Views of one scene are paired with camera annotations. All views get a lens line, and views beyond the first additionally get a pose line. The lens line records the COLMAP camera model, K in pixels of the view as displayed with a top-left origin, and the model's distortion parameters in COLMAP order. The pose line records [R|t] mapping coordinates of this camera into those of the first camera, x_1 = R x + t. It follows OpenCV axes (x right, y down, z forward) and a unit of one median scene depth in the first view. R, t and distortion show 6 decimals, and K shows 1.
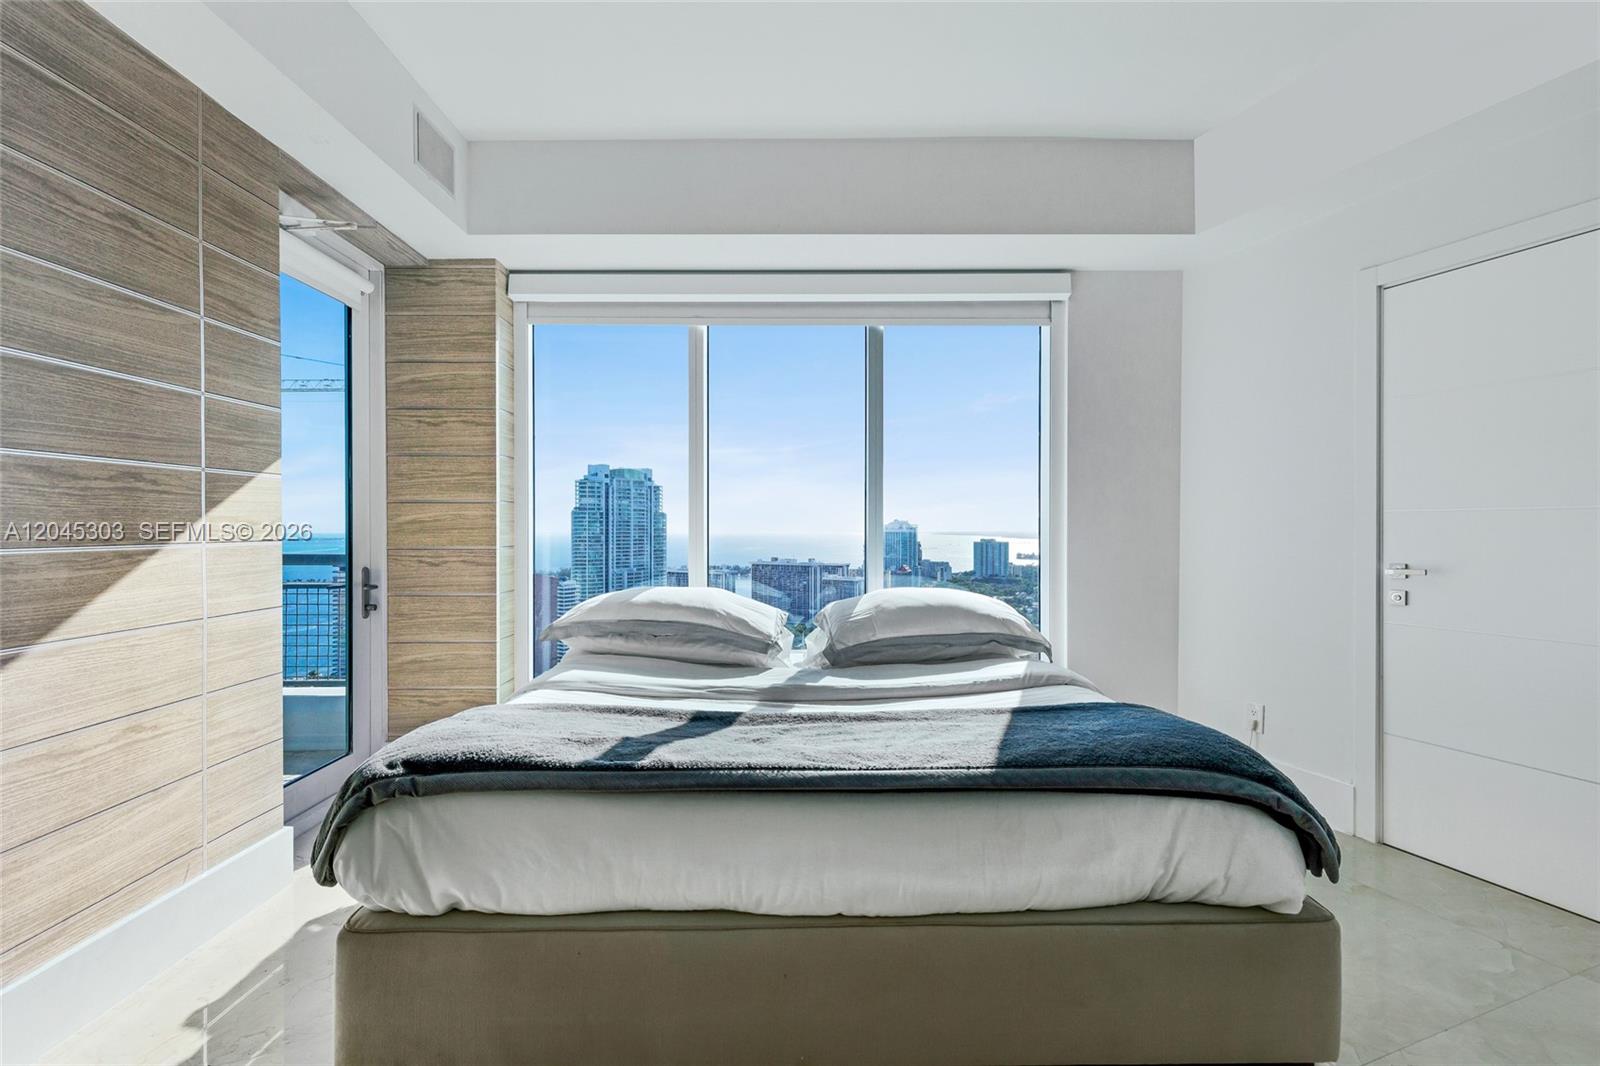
lens RADIAL K [[724.9, 0, 800.9], [0, 724.9, 531.4], [0, 0, 1]] dist [0.008749, -0.003197]
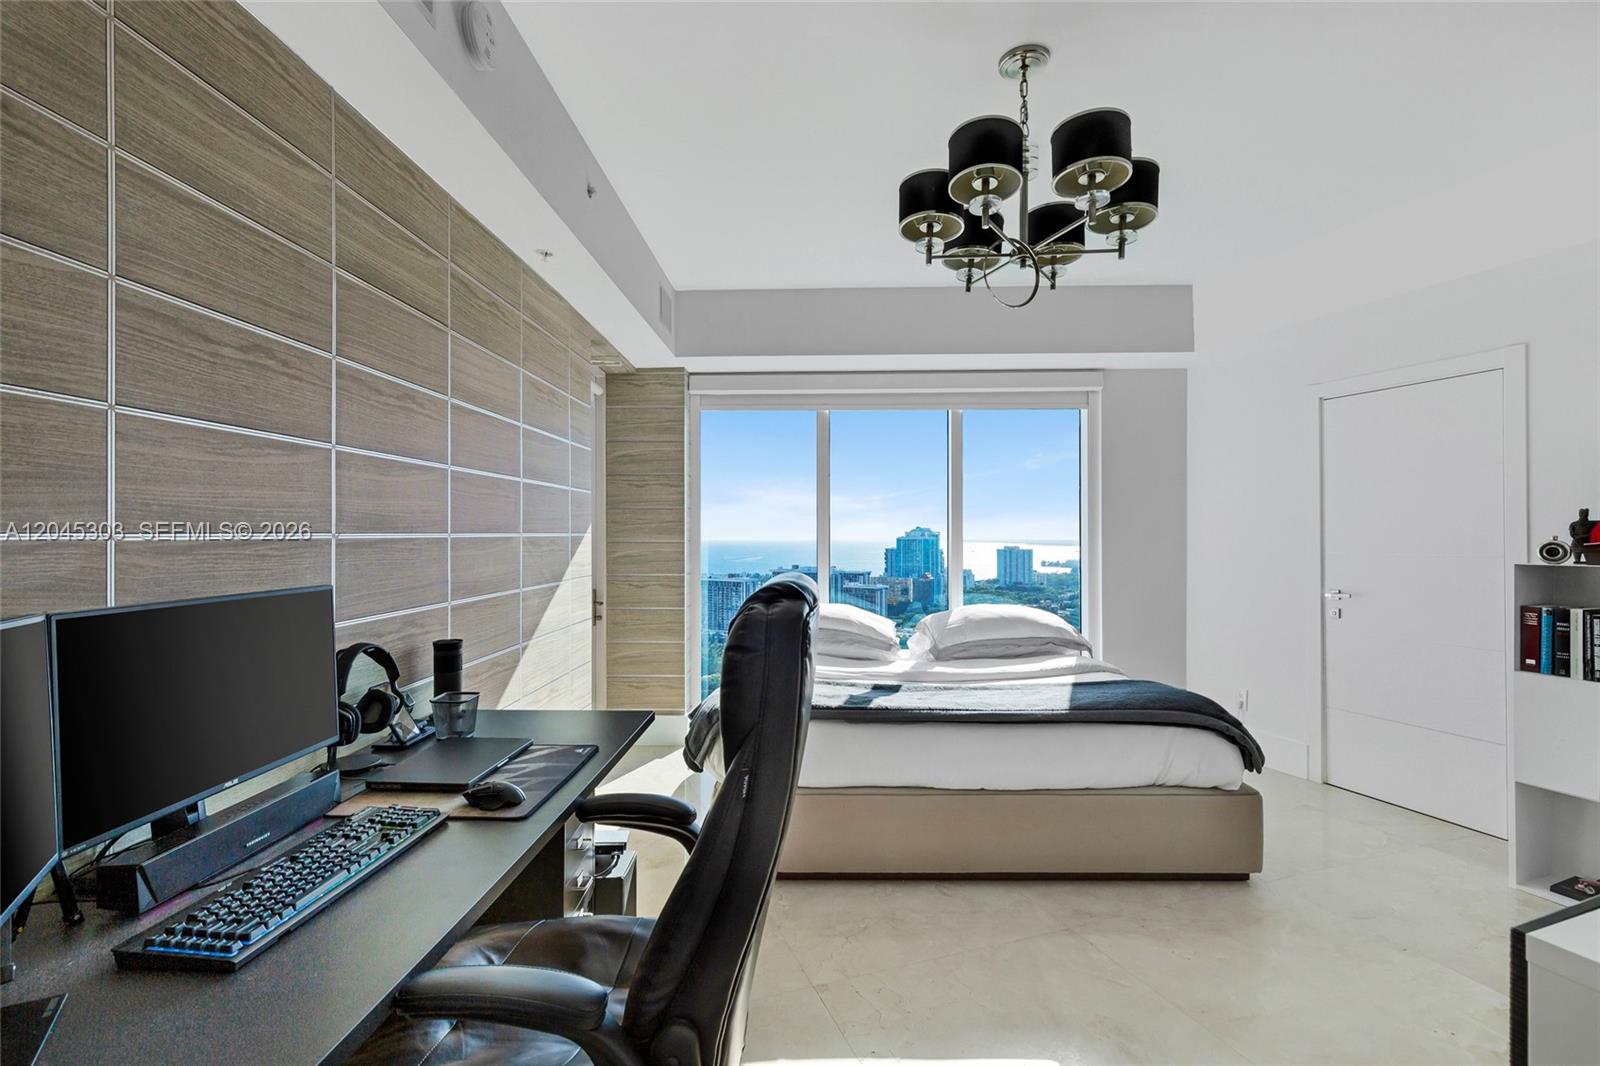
lens RADIAL K [[724.9, 0, 800.4], [0, 724.9, 534.5], [0, 0, 1]] dist [0.008749, -0.003197]
pose [[0.999536, -0.002280, -0.030361, -0.182520], [0.002091, 0.999978, -0.006248, -0.053331], [0.030375, 0.006182, 0.999519, -0.441088]]
